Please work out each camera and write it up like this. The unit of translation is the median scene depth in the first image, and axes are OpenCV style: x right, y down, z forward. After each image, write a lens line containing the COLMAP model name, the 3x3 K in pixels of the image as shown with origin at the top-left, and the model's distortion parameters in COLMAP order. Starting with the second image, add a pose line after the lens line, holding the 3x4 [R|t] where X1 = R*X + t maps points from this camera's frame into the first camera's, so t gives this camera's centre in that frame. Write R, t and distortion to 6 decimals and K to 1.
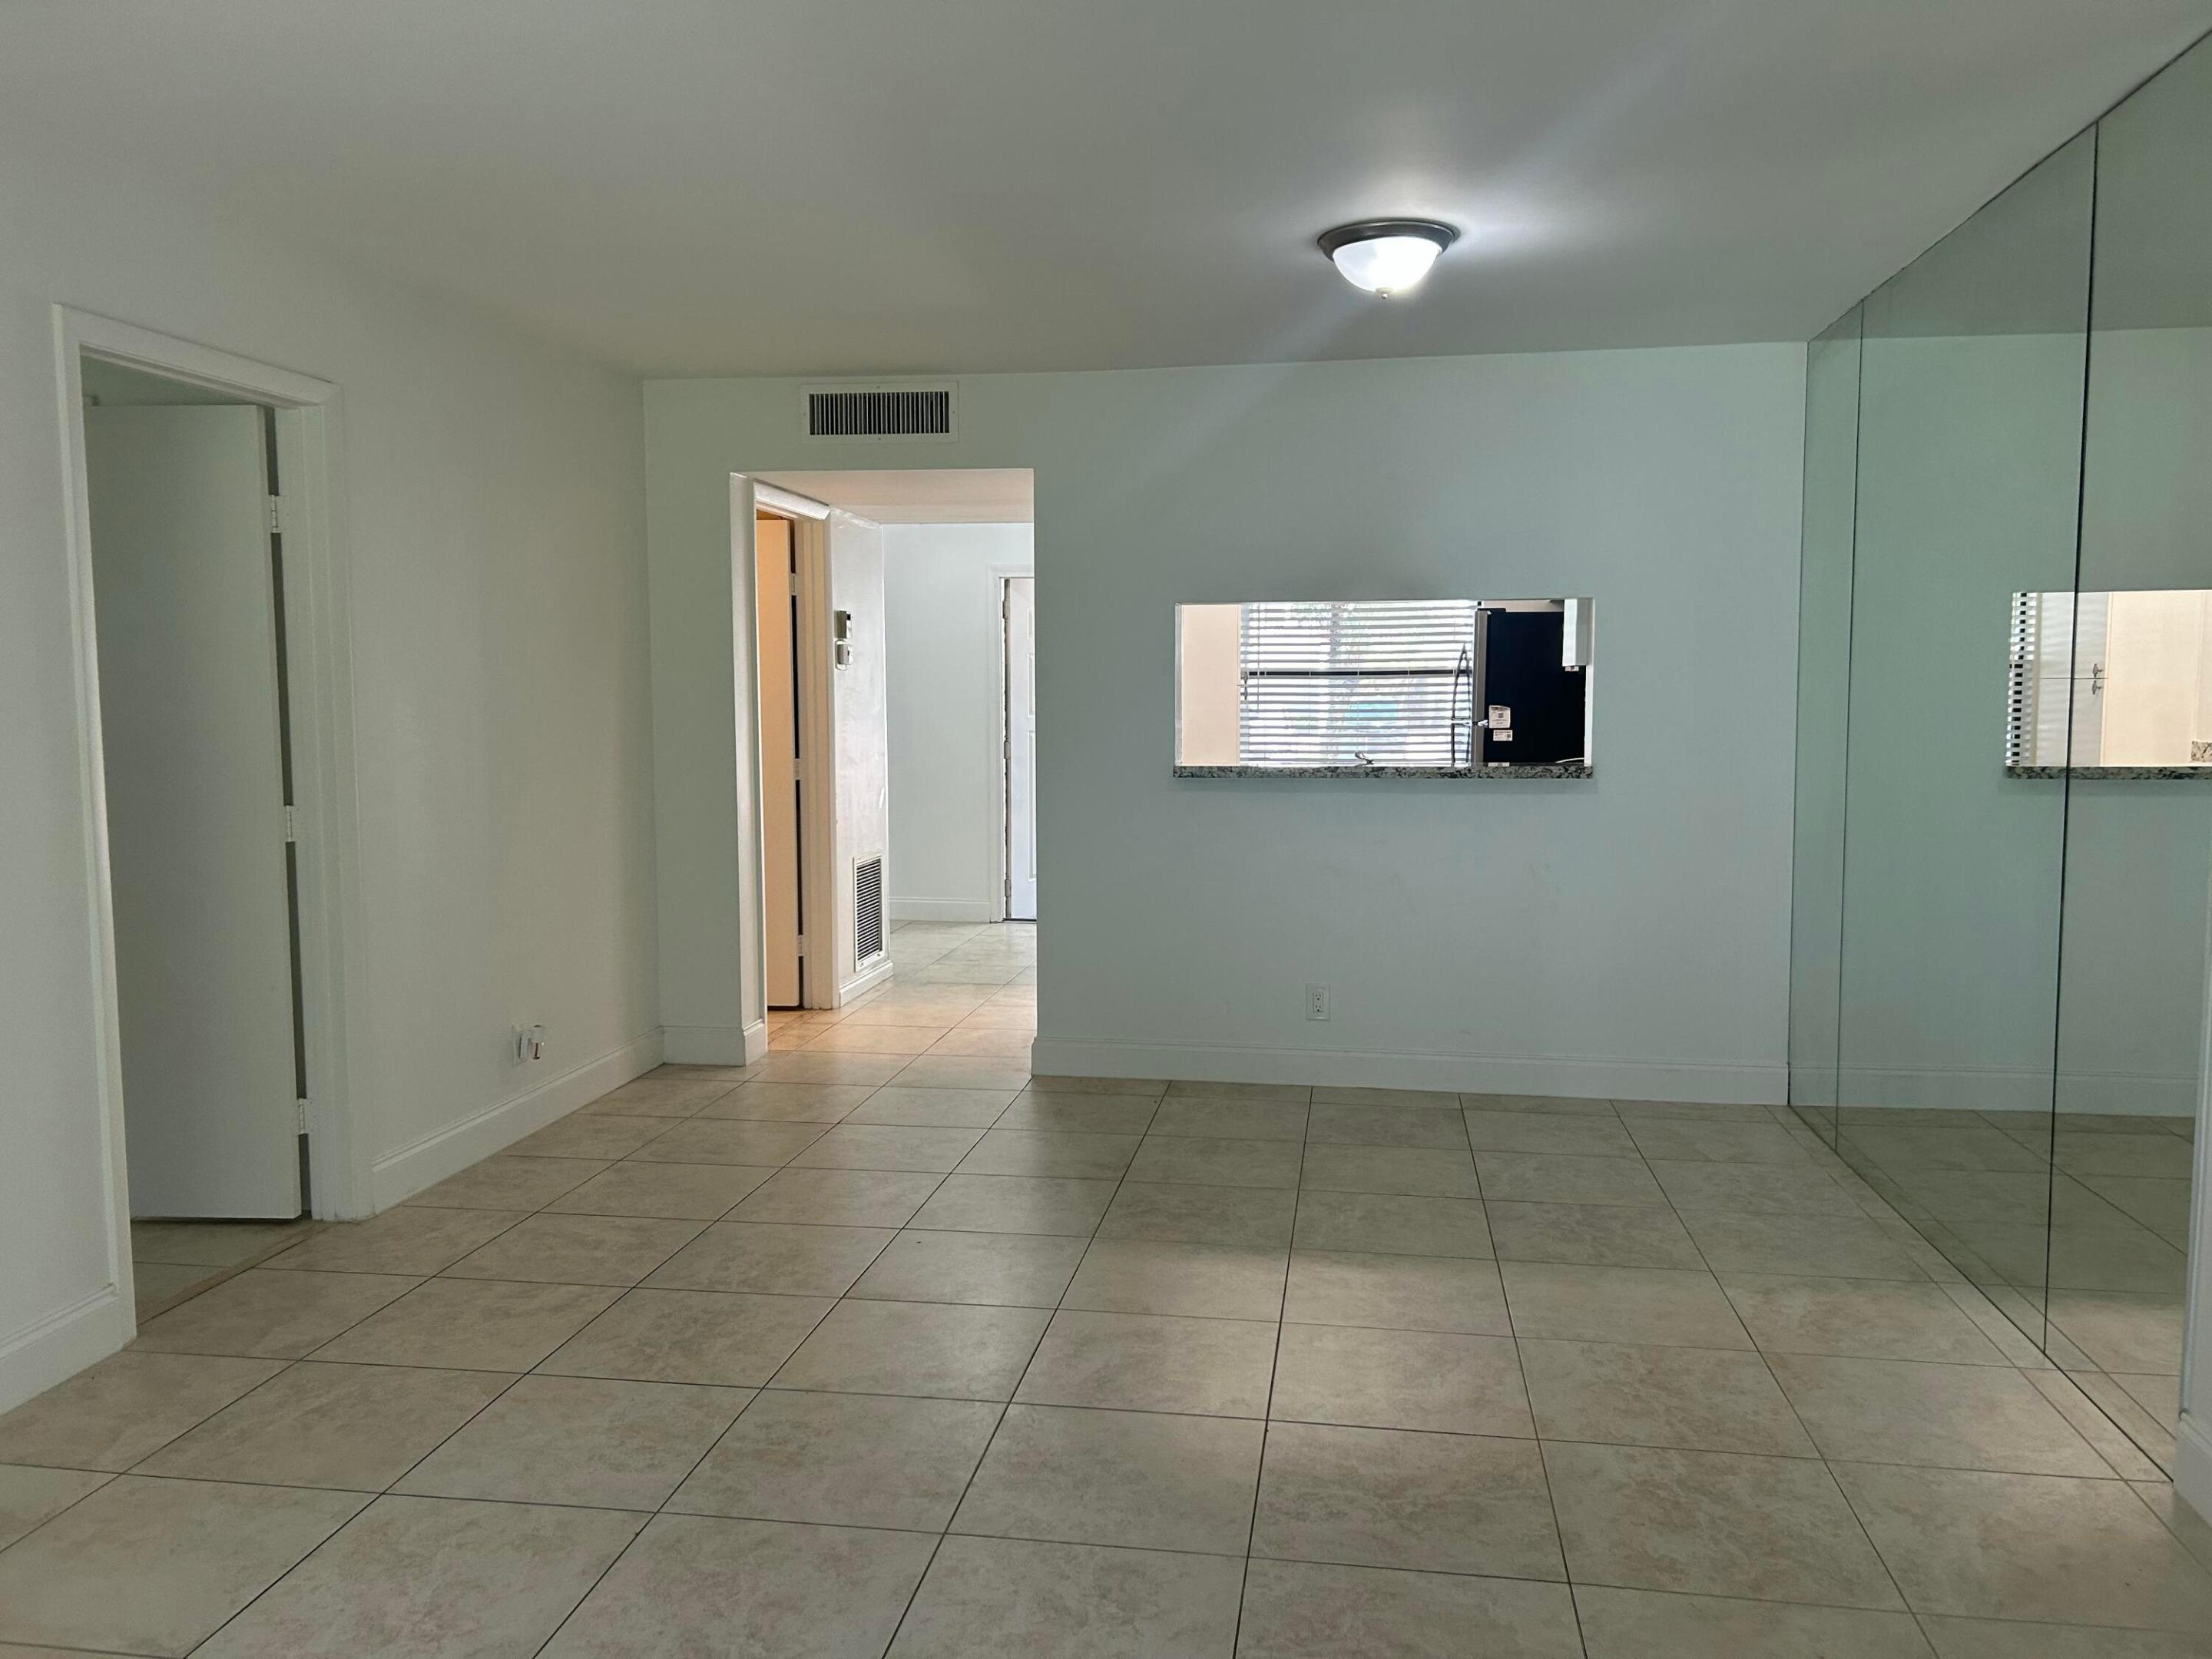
lens RADIAL K [[1734.5, 0, 1106.0], [0, 1734.5, 829.5], [0, 0, 1]] dist [0.130023, -0.140334]
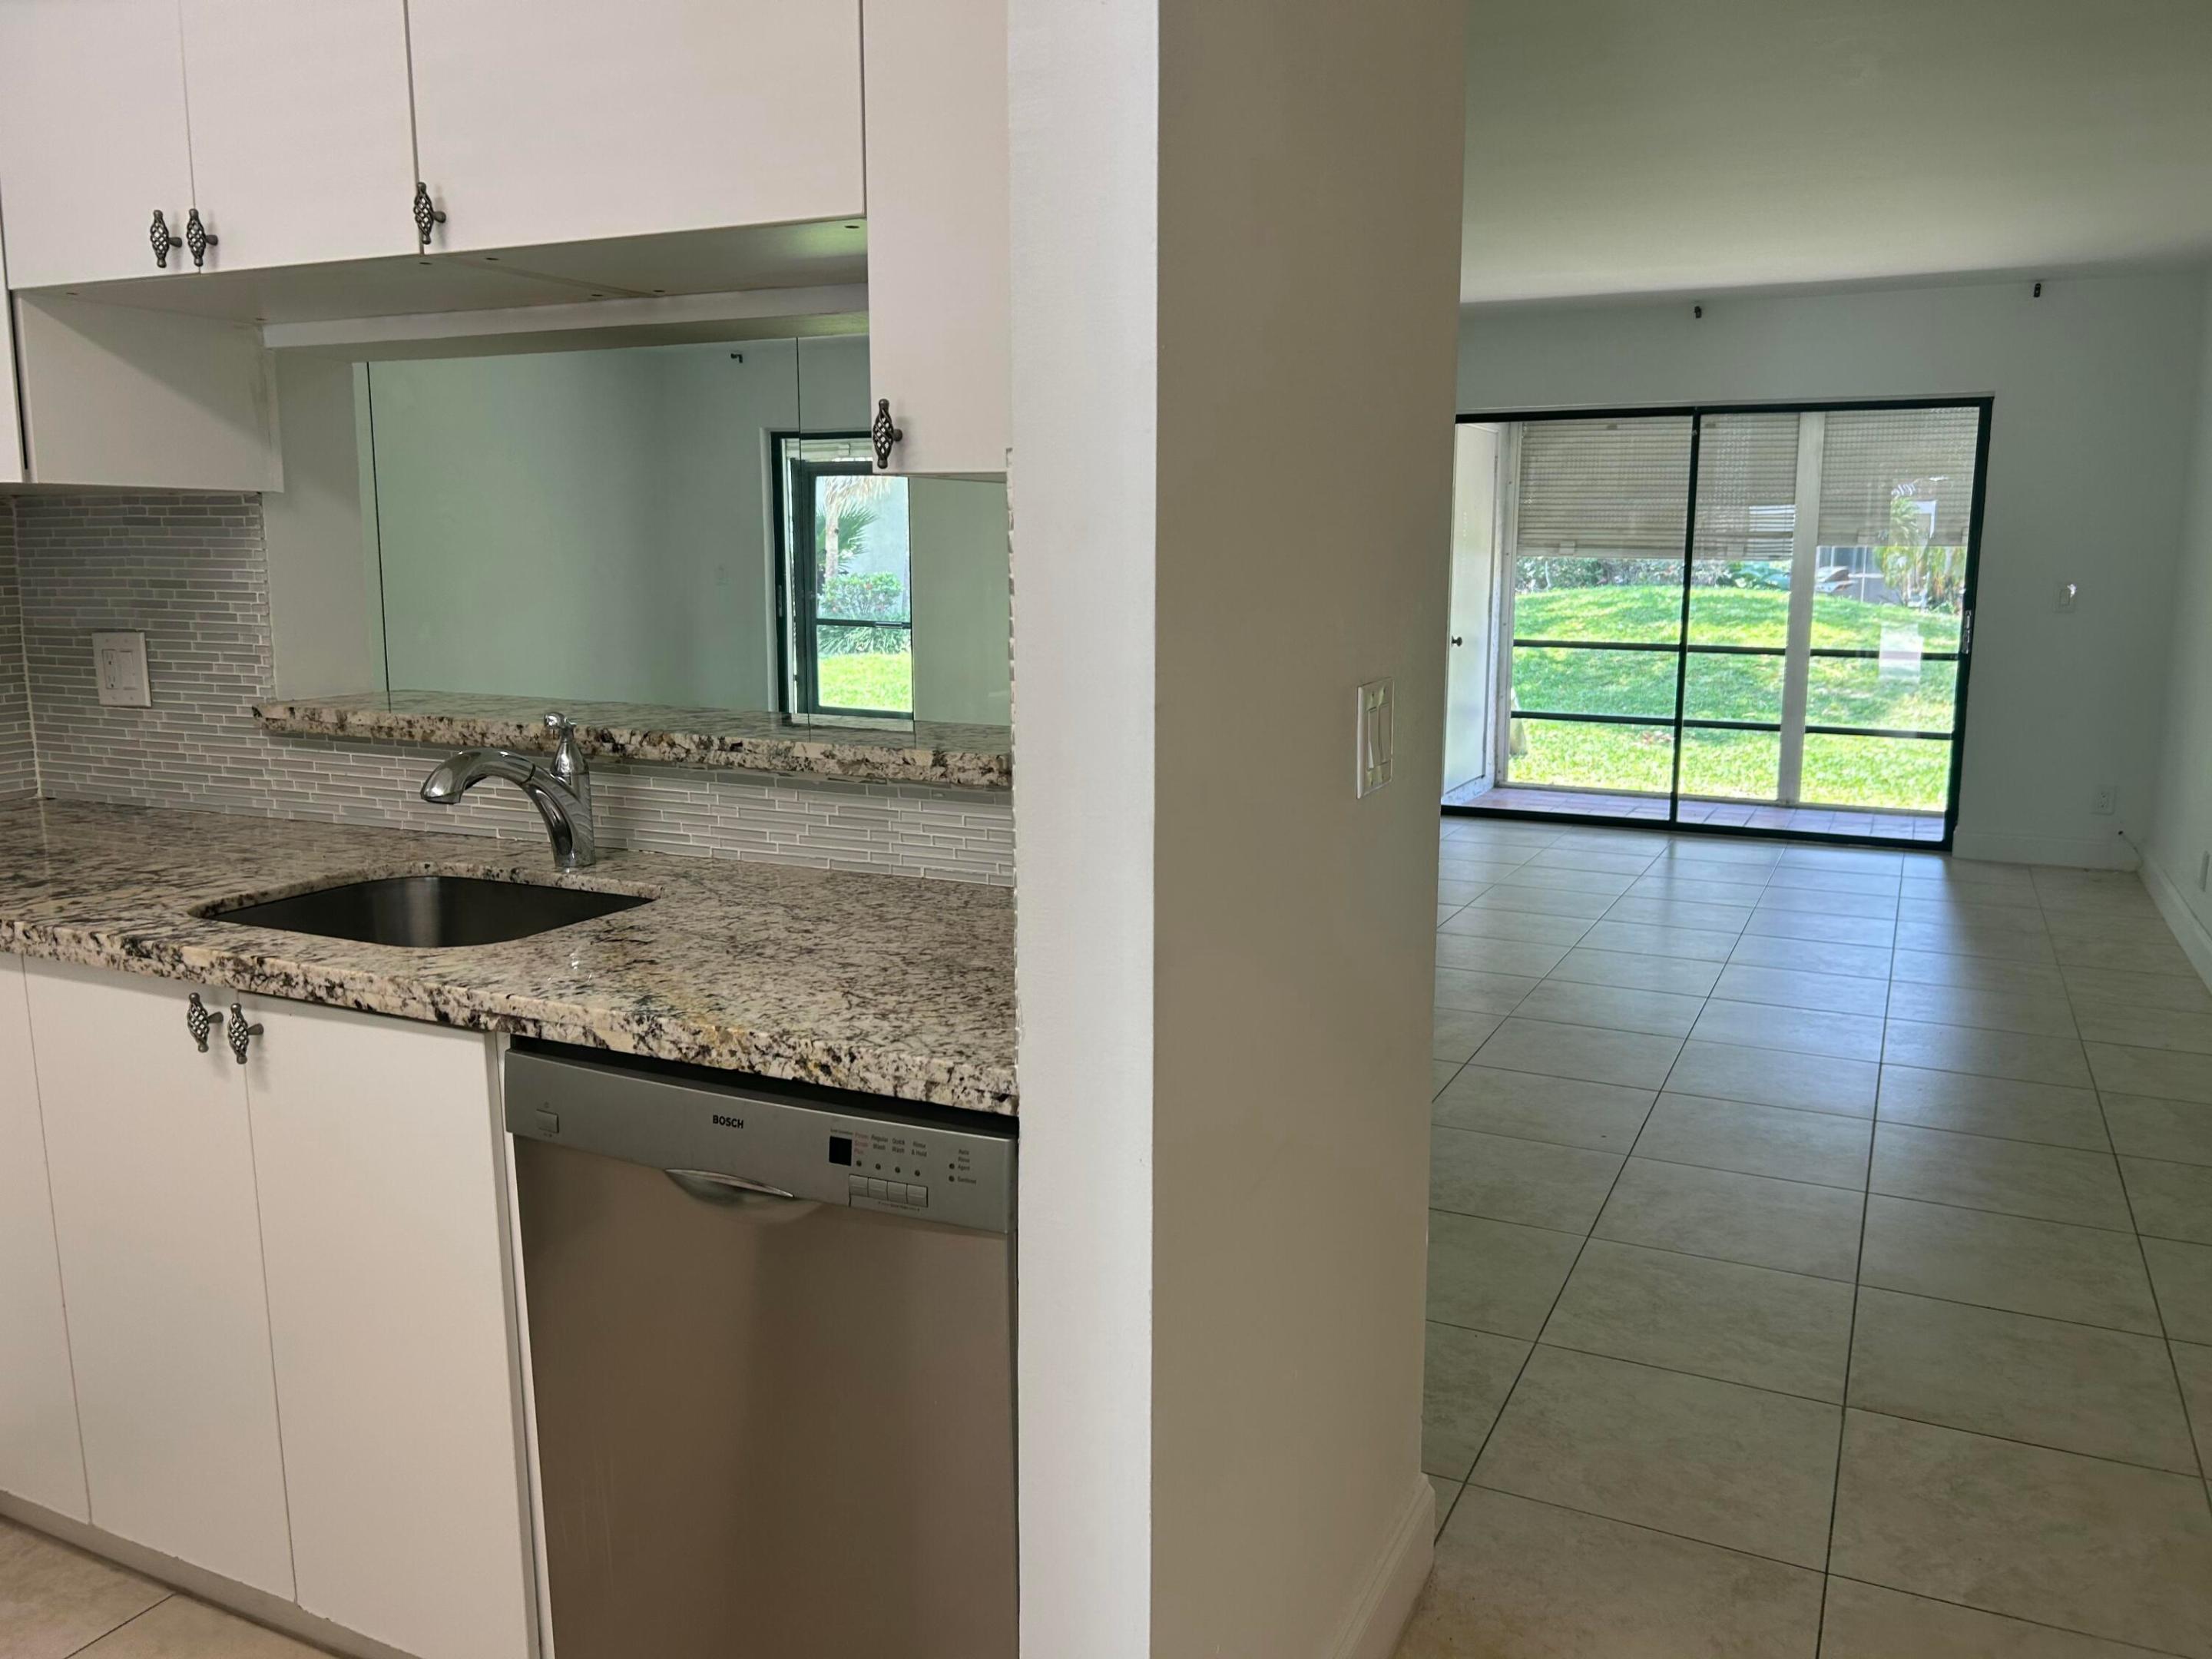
lens RADIAL K [[1728.0, 0, 1099.7], [0, 1728.0, 805.1], [0, 0, 1]] dist [0.022797, -0.007527]
pose [[-0.957573, -0.043413, 0.284901, -0.113114], [0.024421, 0.972809, 0.230317, -0.173915], [-0.287153, 0.227503, -0.930476, 2.069536]]
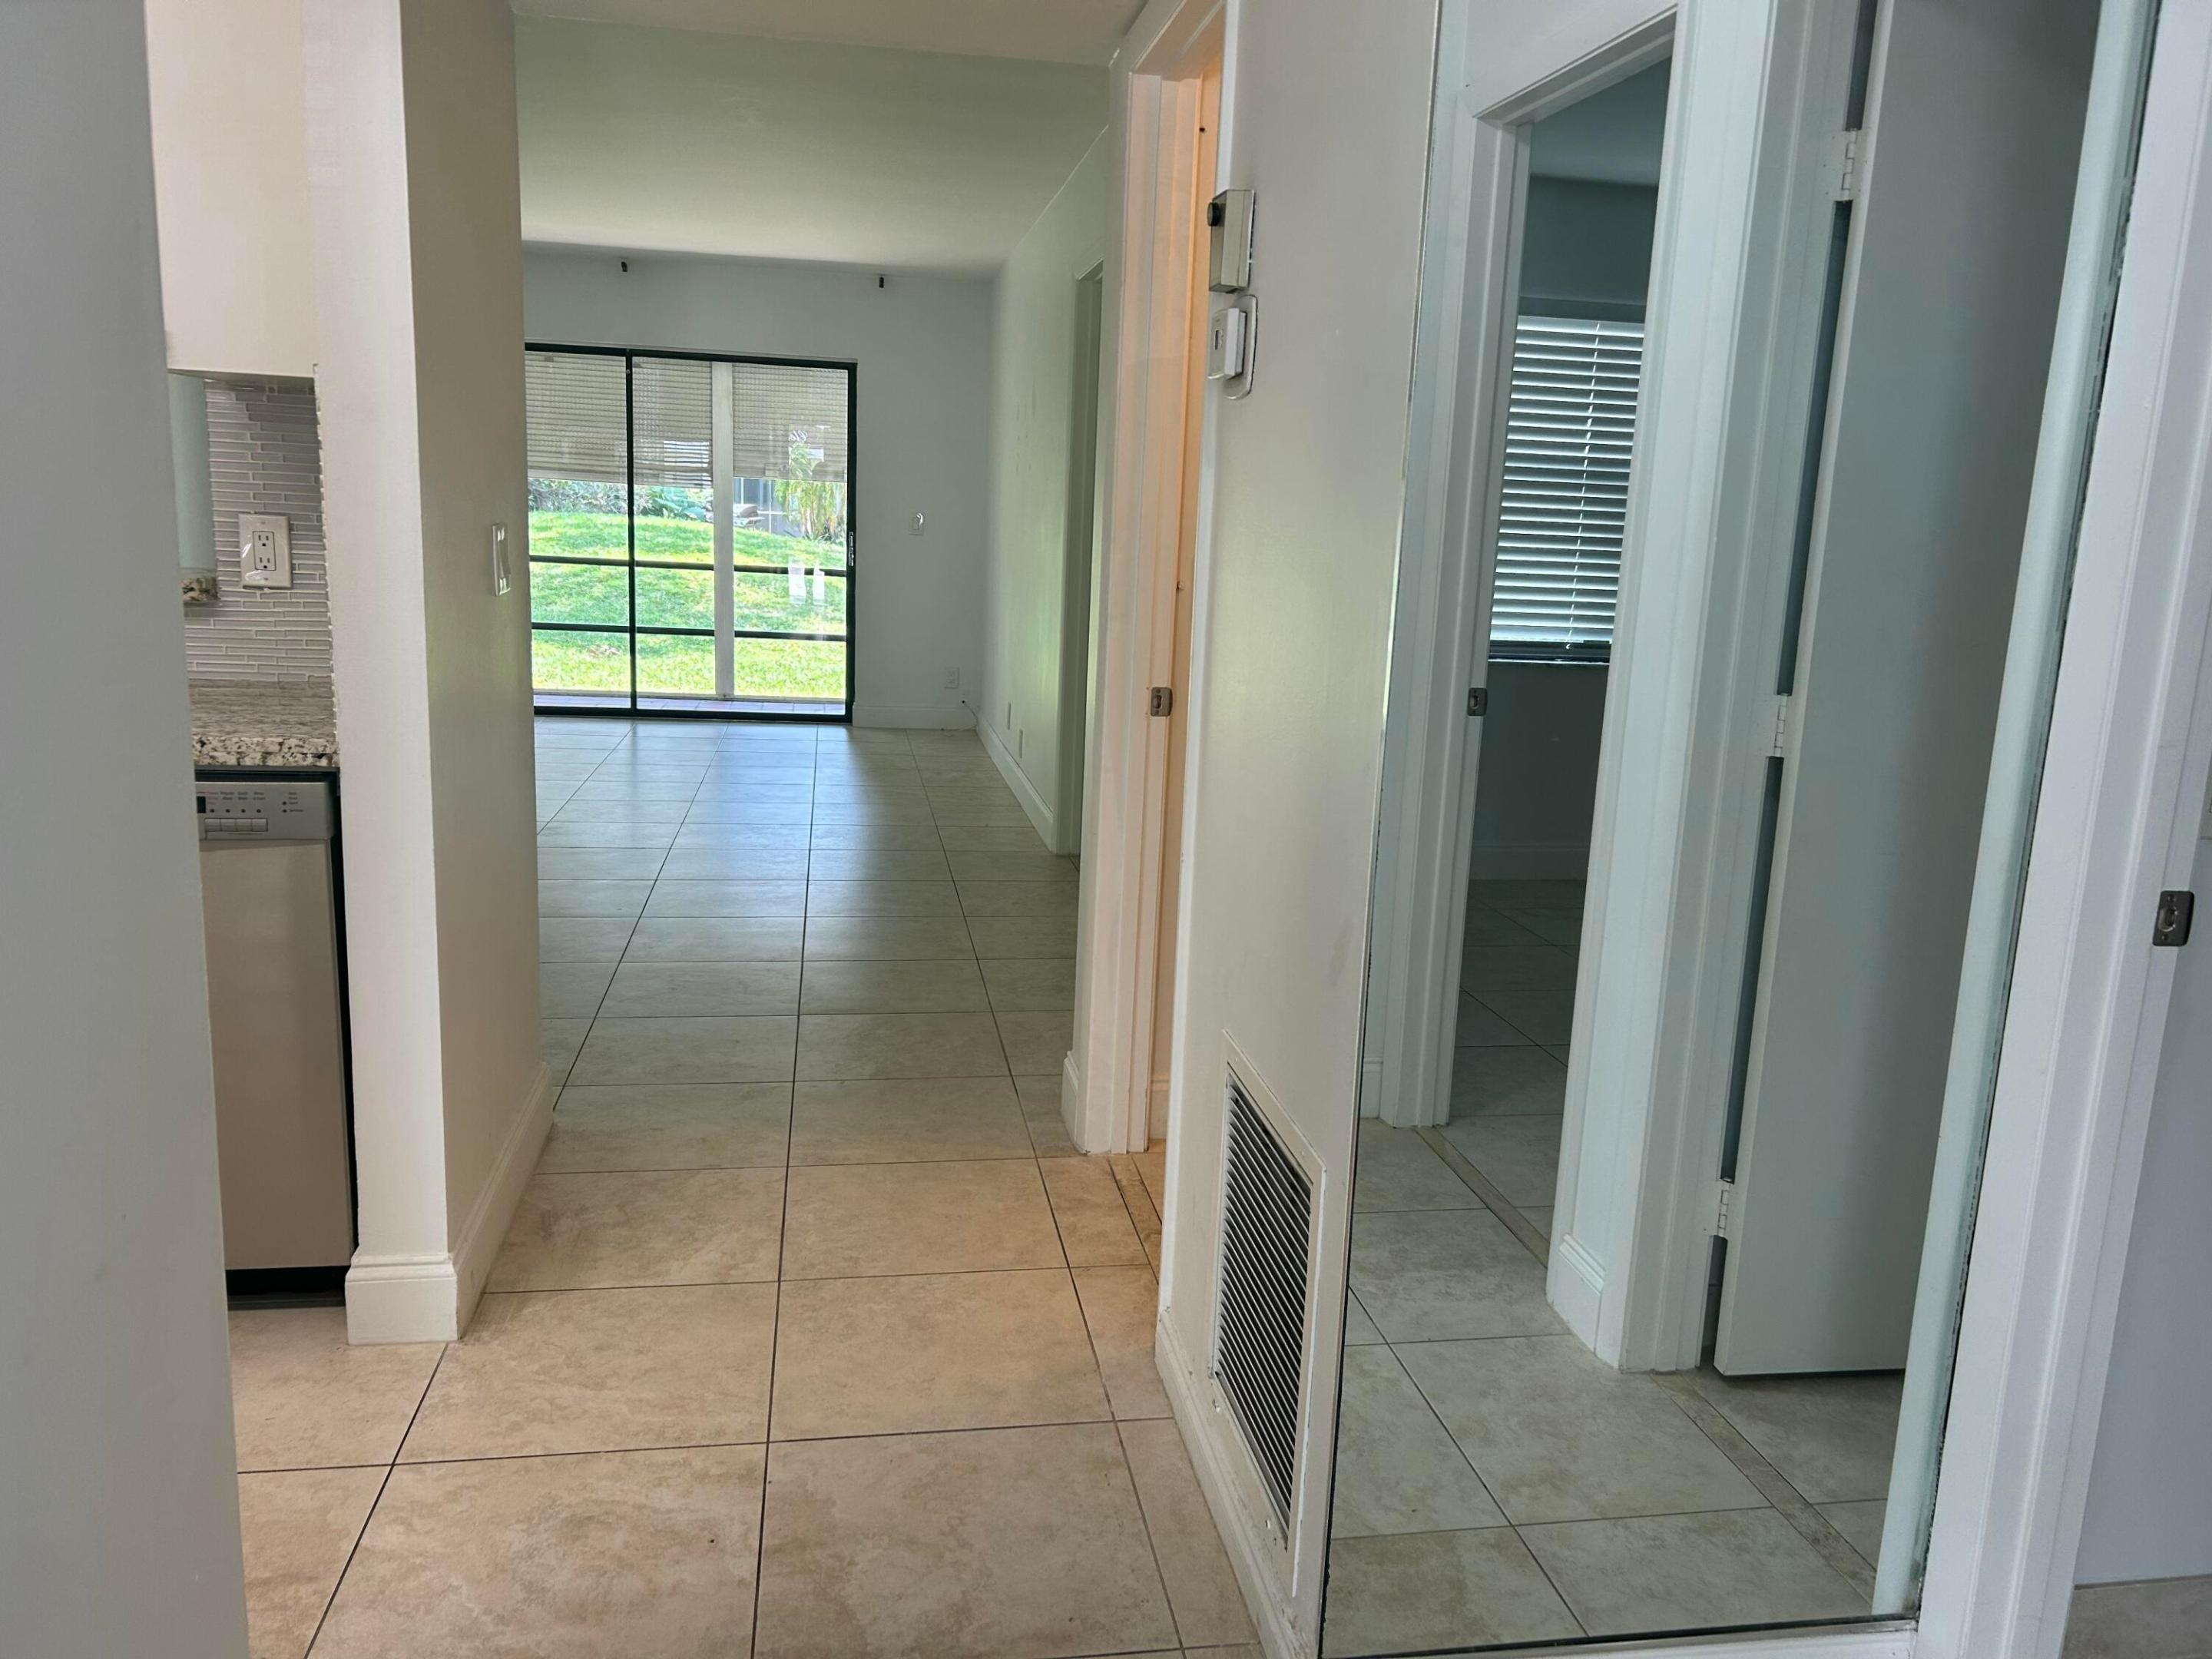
lens RADIAL K [[1734.5, 0, 1106.0], [0, 1734.5, 829.5], [0, 0, 1]] dist [0.130023, -0.140334]
pose [[-0.952657, 0.021530, -0.303285, -0.062829], [-0.062586, 0.962242, 0.264901, -0.189020], [0.297537, 0.271341, -0.915339, 2.433932]]
